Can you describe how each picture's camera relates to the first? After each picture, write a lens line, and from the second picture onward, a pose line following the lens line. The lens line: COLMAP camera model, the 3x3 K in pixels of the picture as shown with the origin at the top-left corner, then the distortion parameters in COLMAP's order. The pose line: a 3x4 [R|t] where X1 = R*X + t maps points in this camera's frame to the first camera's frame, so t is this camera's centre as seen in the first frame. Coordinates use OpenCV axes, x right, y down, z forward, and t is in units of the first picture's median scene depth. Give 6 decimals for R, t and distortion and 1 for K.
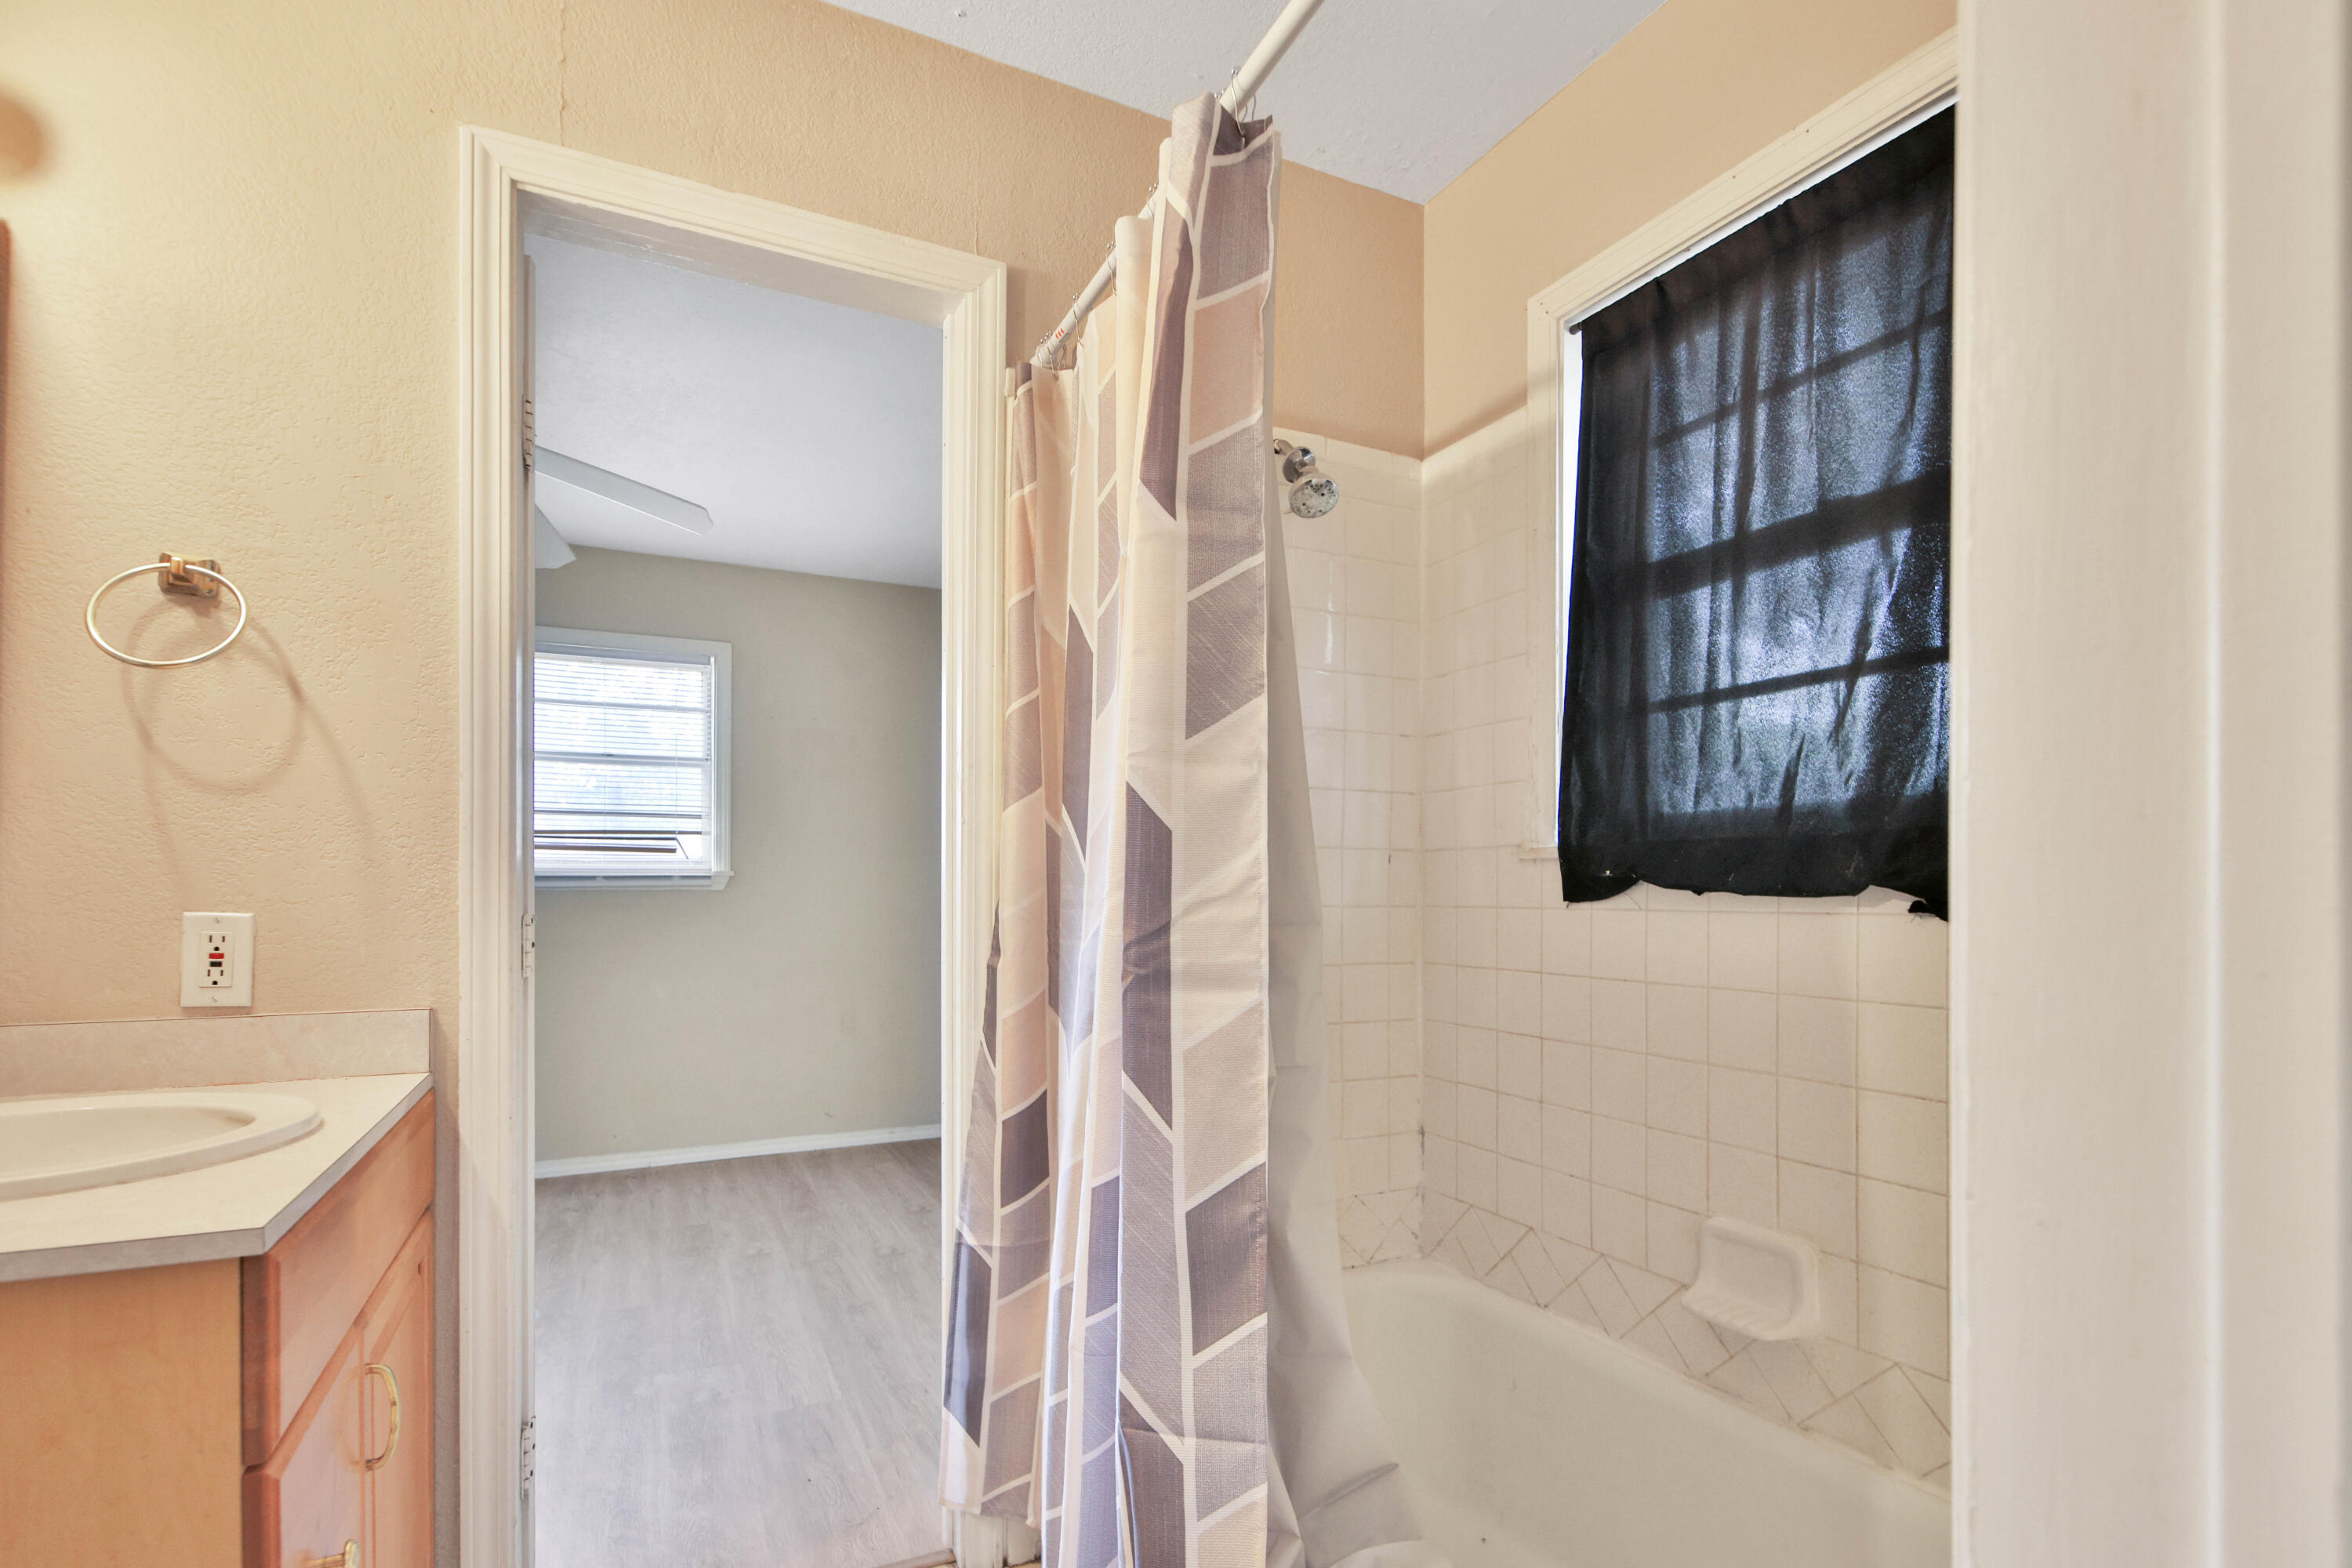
lens RADIAL K [[1112.2, 0, 1177.2], [0, 1112.2, 876.6], [0, 0, 1]] dist [0.004097, 0.000792]
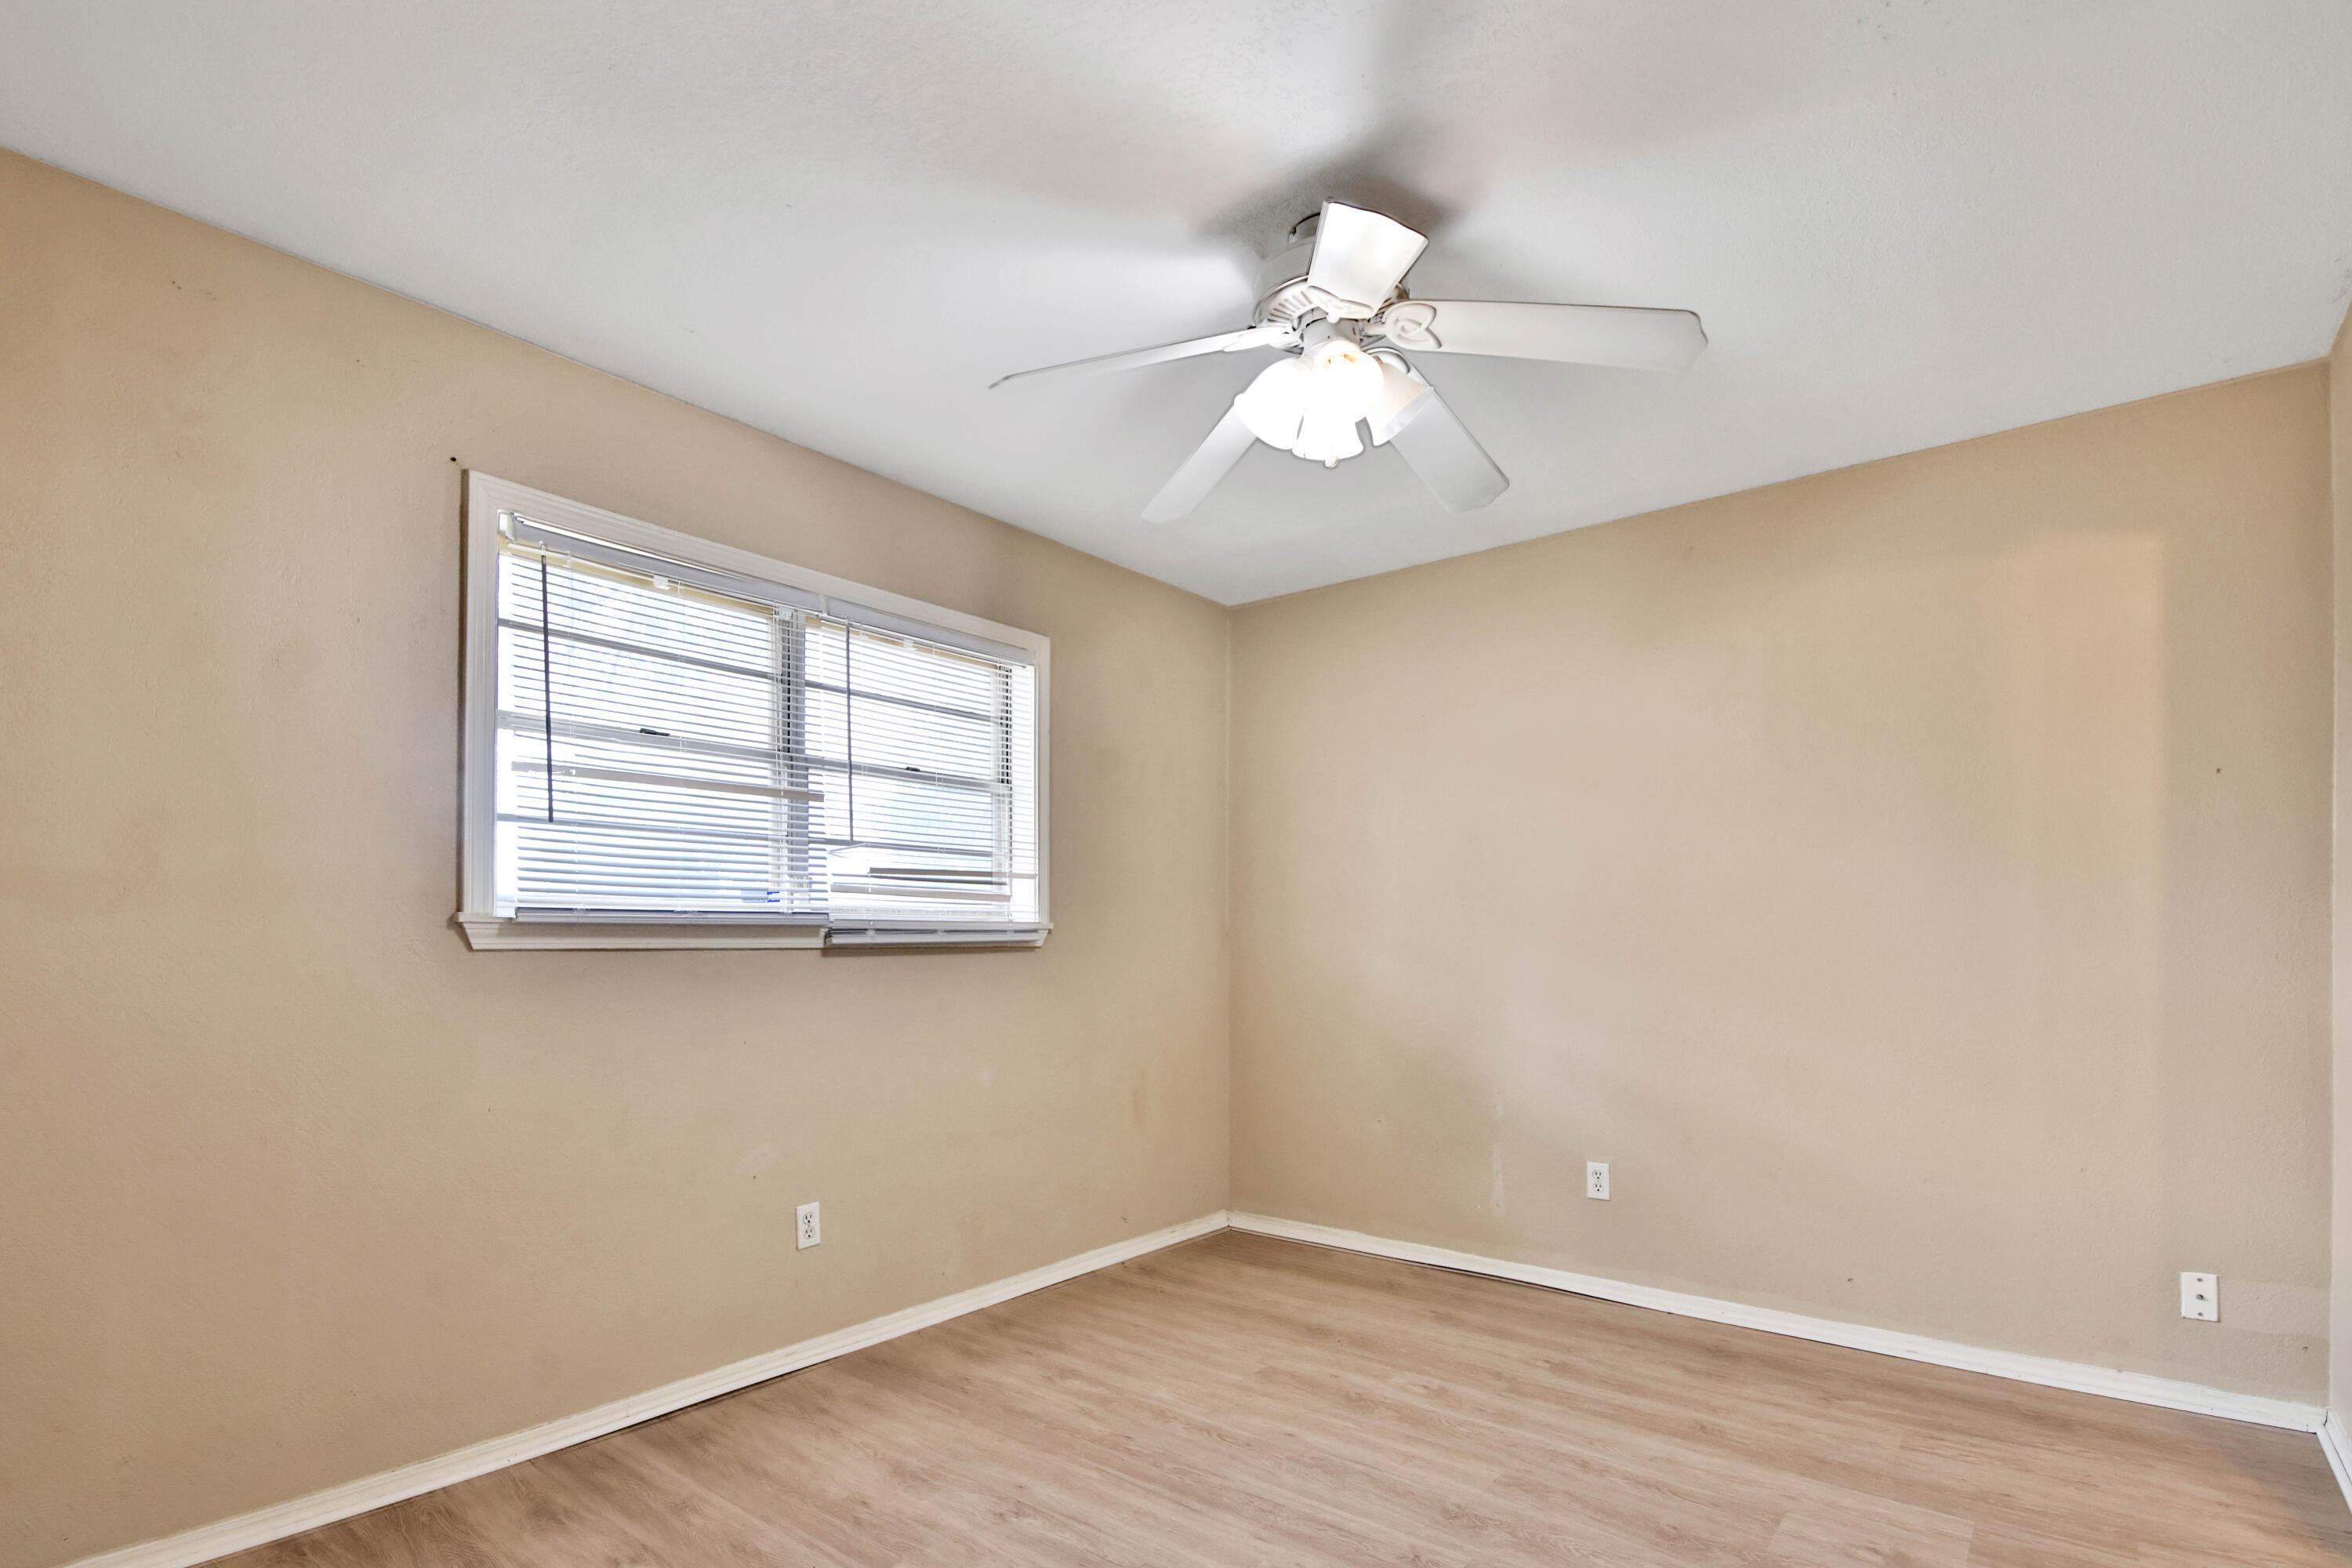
lens RADIAL K [[1112.2, 0, 1177.2], [0, 1112.2, 876.6], [0, 0, 1]] dist [0.004097, 0.000792]
pose [[0.908905, 0.026011, 0.416192, -0.662272], [-0.010259, 0.999145, -0.040039, -0.007614], [-0.416878, 0.032122, 0.908395, 0.228257]]
